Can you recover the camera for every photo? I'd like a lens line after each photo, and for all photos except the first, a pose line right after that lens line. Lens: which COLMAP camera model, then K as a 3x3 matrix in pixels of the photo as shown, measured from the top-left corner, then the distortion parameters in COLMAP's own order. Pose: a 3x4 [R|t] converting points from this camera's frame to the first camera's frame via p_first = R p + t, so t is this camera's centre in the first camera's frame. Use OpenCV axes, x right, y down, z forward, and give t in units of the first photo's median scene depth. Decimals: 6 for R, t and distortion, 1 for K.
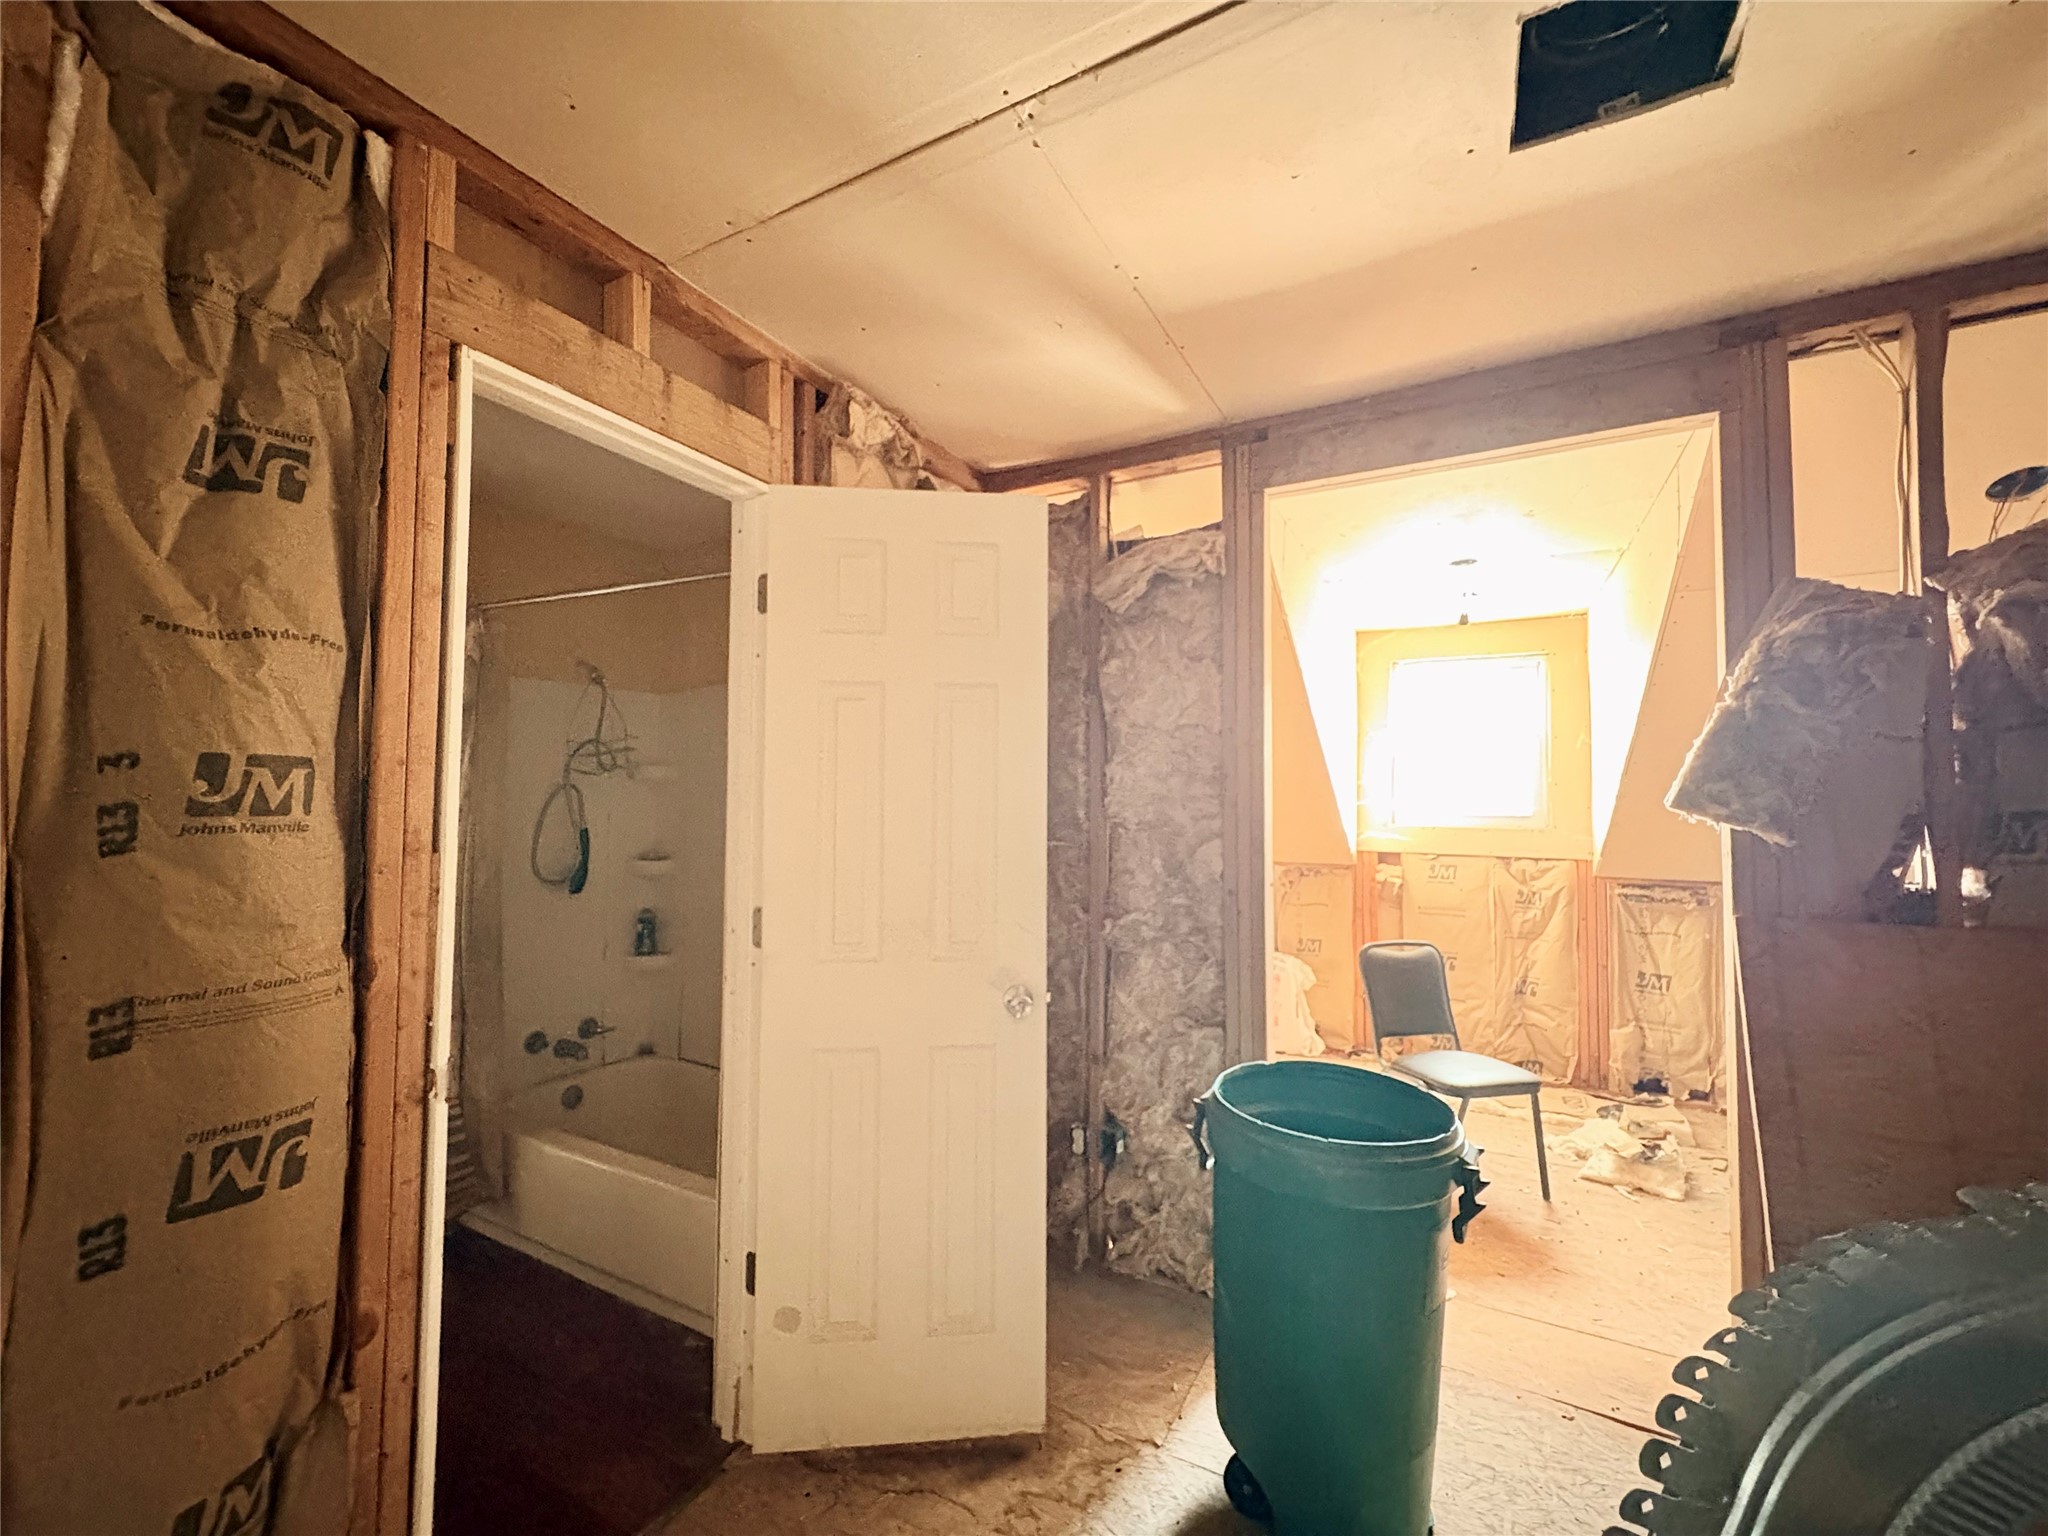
lens RADIAL K [[817.9, 0, 1026.0], [0, 817.9, 766.2], [0, 0, 1]] dist [0.001204, -0.000047]
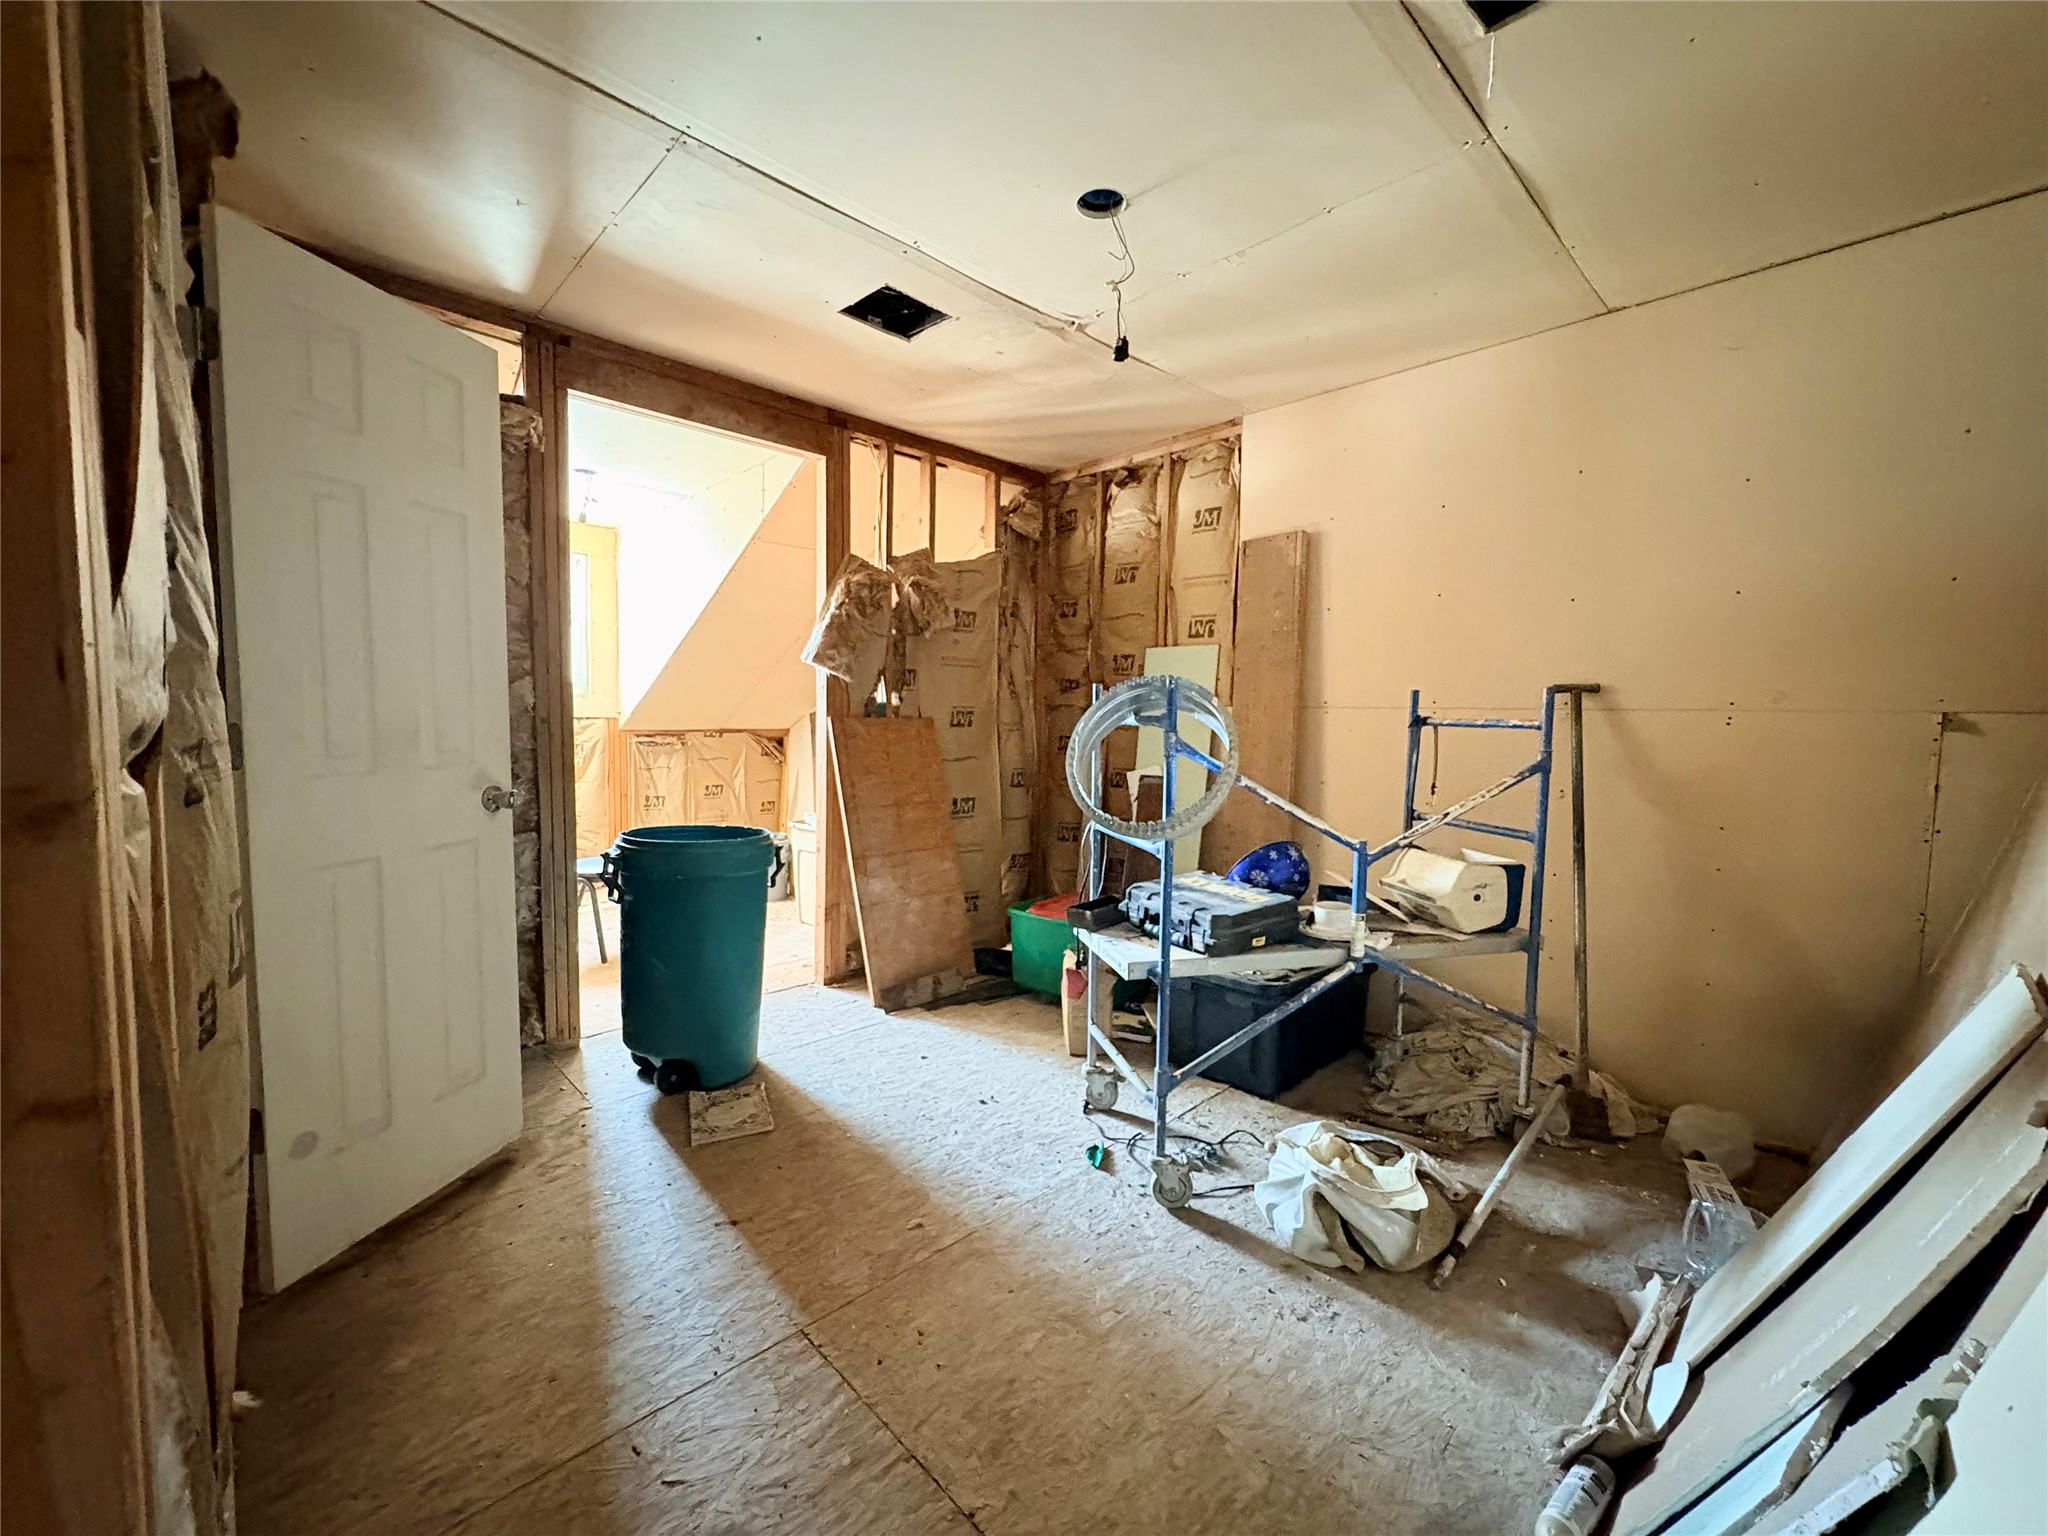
lens RADIAL K [[817.9, 0, 1024.7], [0, 817.9, 769.5], [0, 0, 1]] dist [0.001204, -0.000047]
pose [[0.291158, -0.069150, 0.954173, -0.919748], [-0.053731, 0.994628, 0.088477, 0.104249], [-0.955165, -0.077030, 0.285878, -0.050905]]
